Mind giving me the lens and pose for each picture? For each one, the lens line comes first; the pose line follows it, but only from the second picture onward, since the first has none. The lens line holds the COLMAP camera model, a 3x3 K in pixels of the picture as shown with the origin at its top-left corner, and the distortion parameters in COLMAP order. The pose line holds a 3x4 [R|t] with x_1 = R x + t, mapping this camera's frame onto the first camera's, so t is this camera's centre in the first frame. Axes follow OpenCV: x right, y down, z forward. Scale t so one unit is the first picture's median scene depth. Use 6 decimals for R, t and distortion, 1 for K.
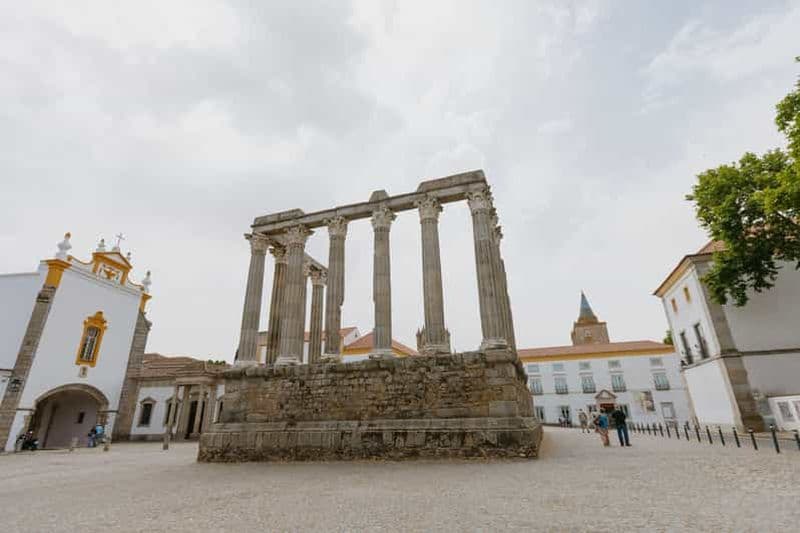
lens RADIAL K [[396.3, 0, 401.6], [0, 396.3, 264.2], [0, 0, 1]] dist [-0.005571, -0.001936]
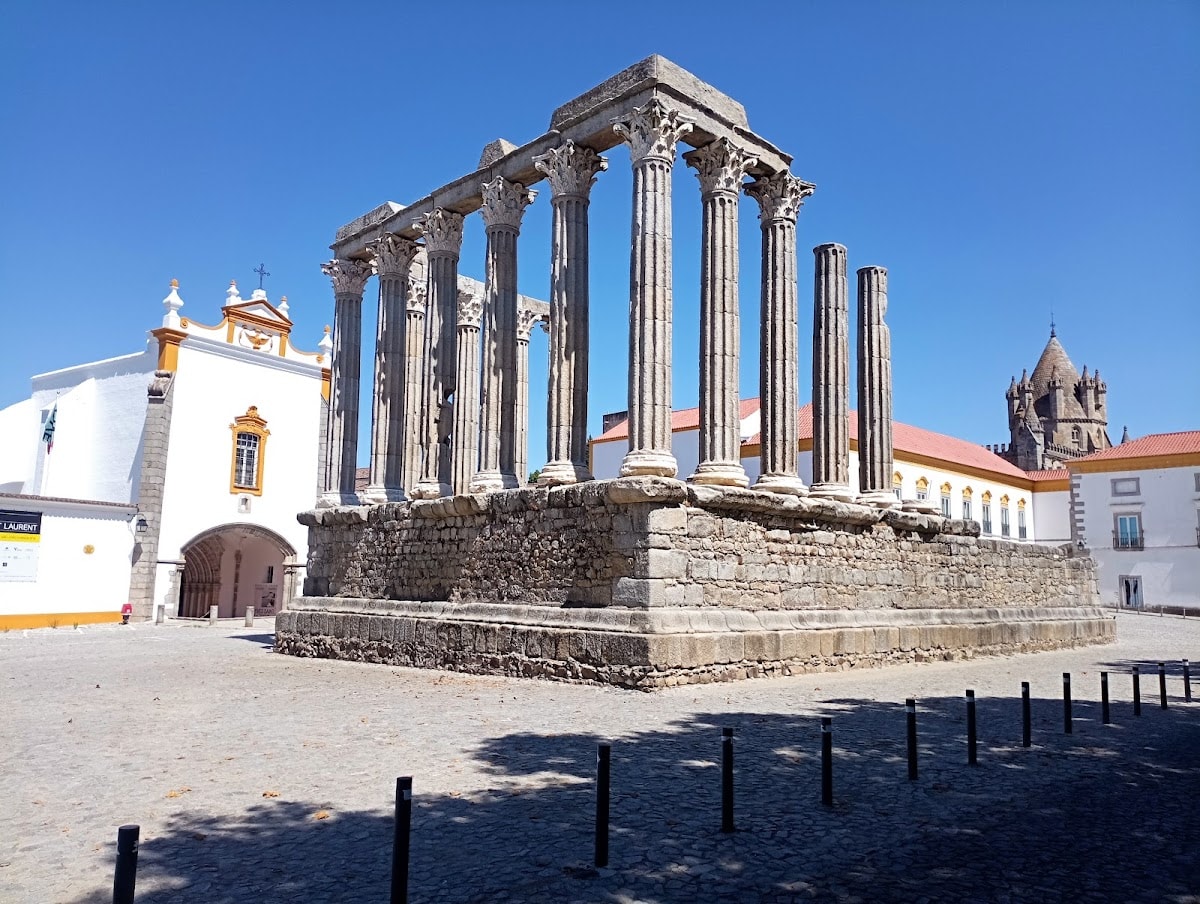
lens RADIAL K [[914.0, 0, 601.4], [0, 914.0, 457.0], [0, 0, 1]] dist [0.011219, 0.000749]
pose [[0.892587, -0.024647, -0.450200, 0.317447], [0.128975, 0.970738, 0.202567, -0.016673], [0.432034, -0.238873, 0.869647, 0.011945]]
